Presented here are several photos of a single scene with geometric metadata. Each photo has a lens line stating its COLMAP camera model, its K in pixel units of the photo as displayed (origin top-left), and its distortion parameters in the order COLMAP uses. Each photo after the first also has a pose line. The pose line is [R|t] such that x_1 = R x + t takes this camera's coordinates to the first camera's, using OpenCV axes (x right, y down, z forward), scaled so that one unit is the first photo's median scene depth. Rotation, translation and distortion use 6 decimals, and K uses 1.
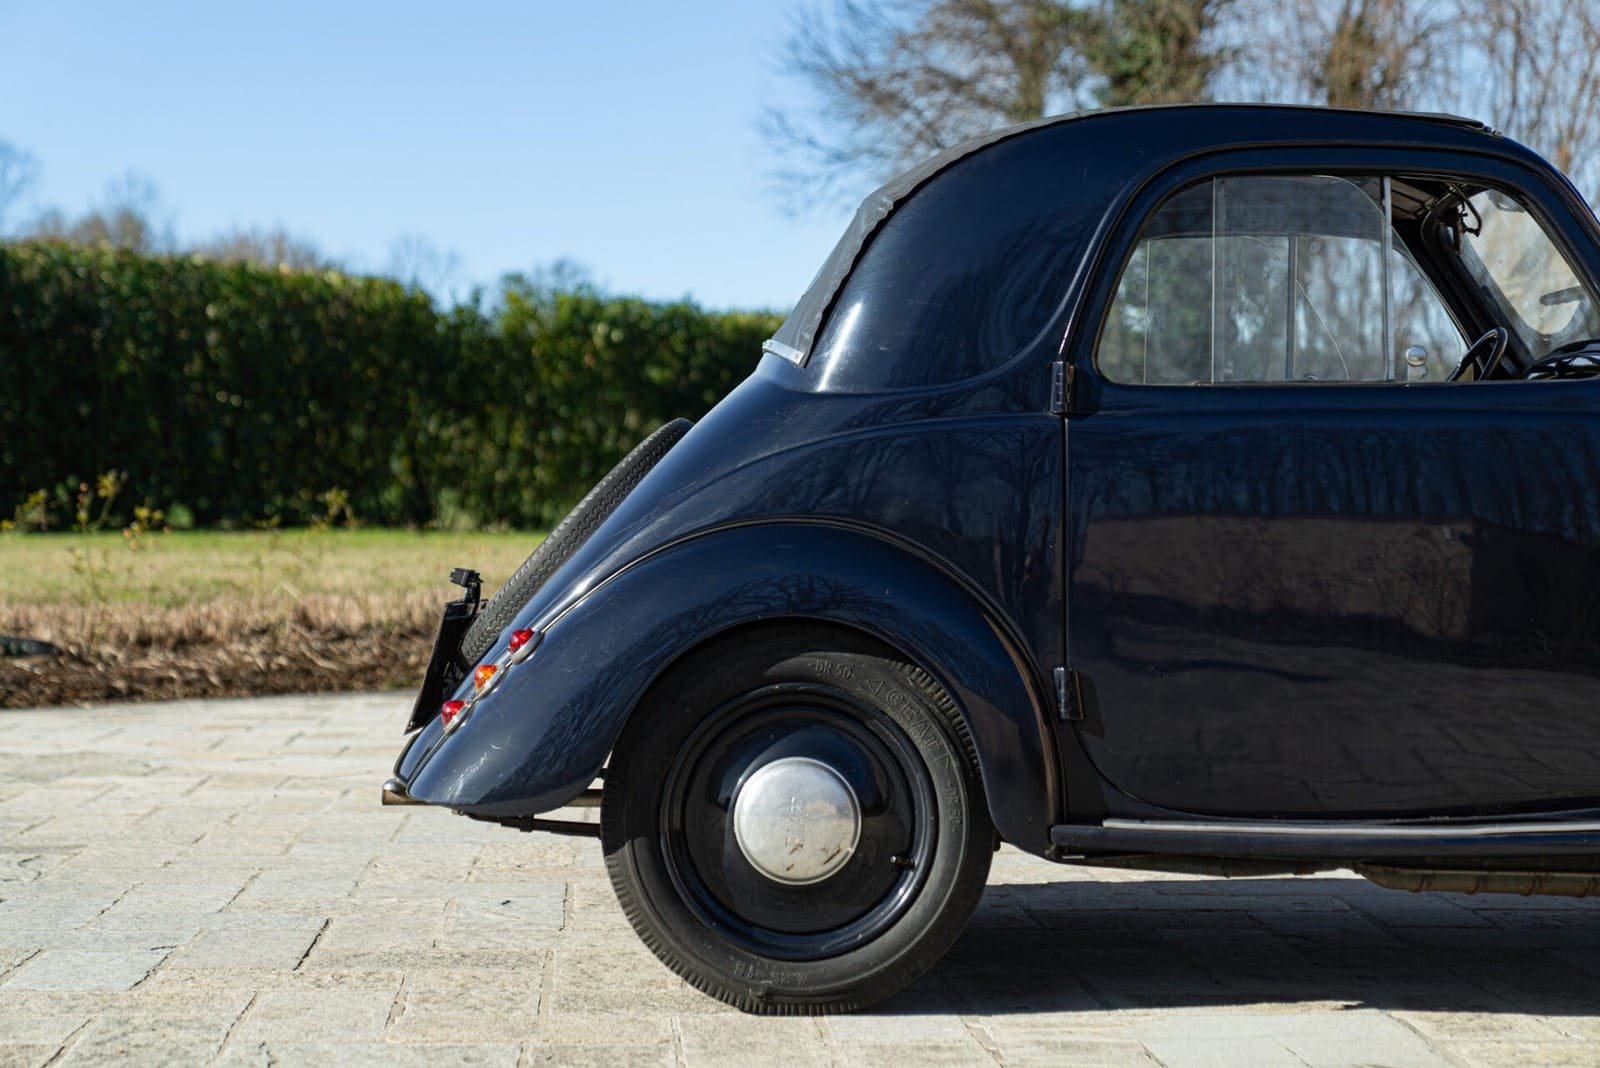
lens RADIAL K [[3188.5, 0, 800.0], [0, 3188.5, 534.0], [0, 0, 1]] dist [0.044679, 0.118303]
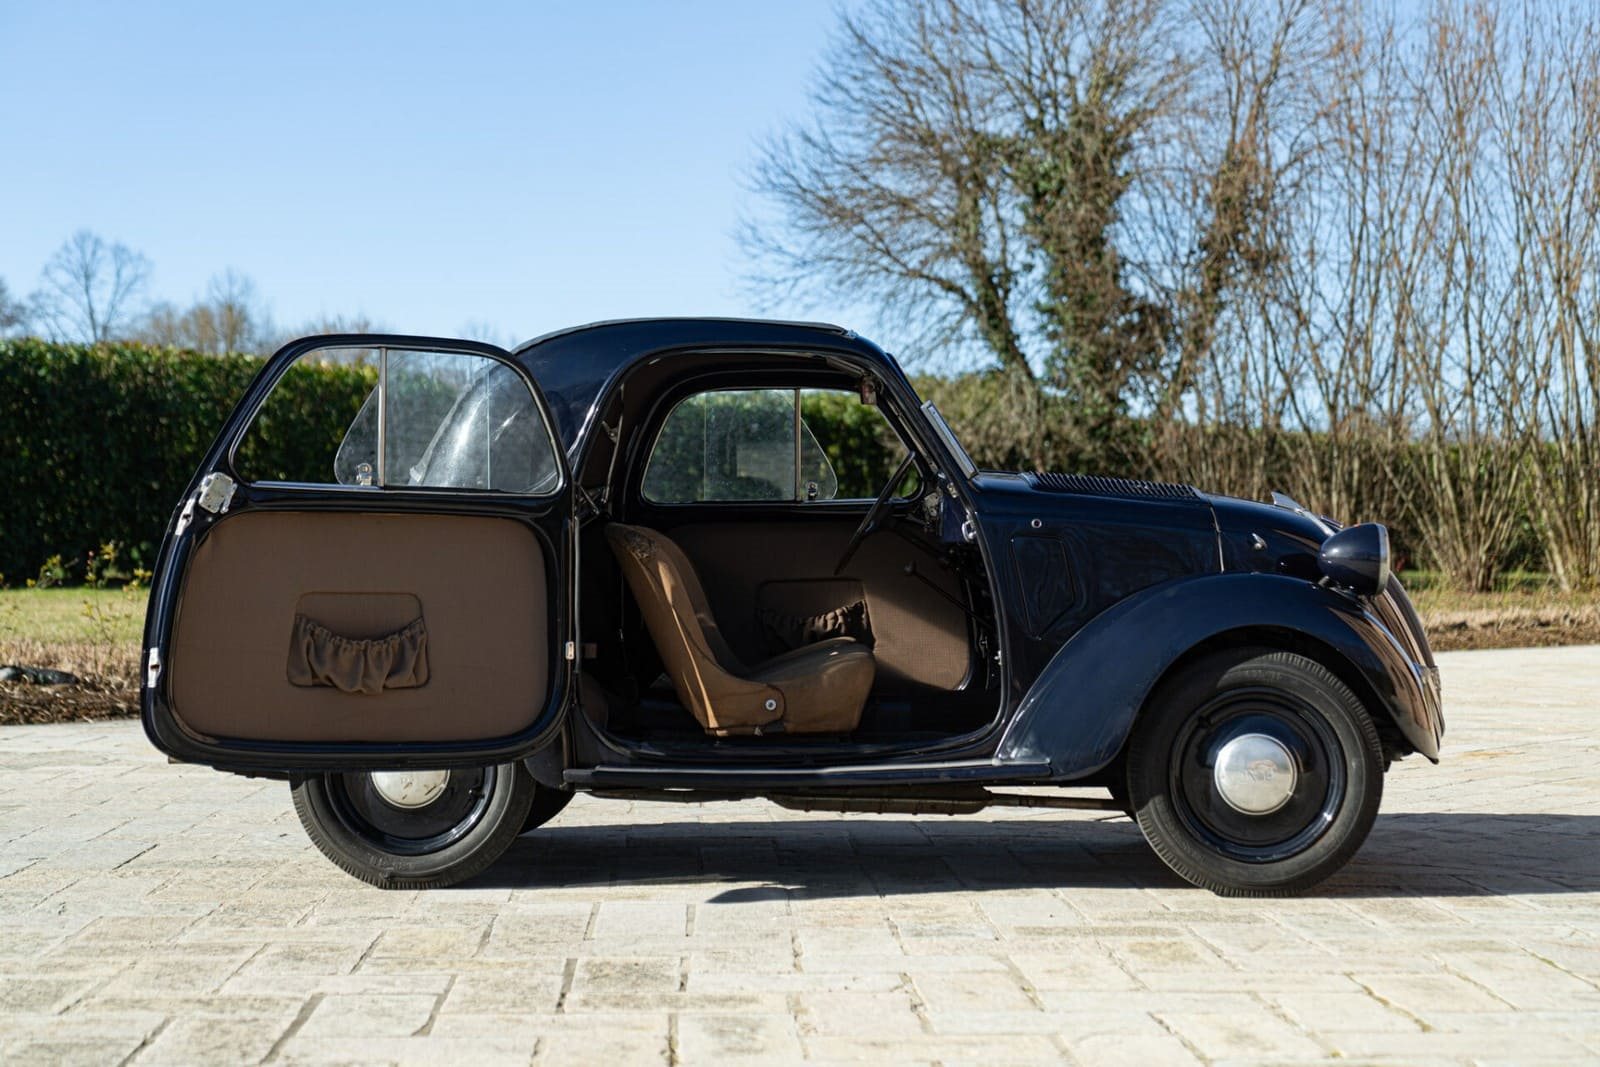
lens RADIAL K [[2849.5, 0, 800.0], [0, 2849.5, 533.5], [0, 0, 1]] dist [0.000364, 0.196921]
pose [[0.999916, -0.005642, -0.011707, 0.075263], [0.005432, 0.999824, -0.017938, -0.000359], [0.011806, 0.017873, 0.999771, -0.152305]]
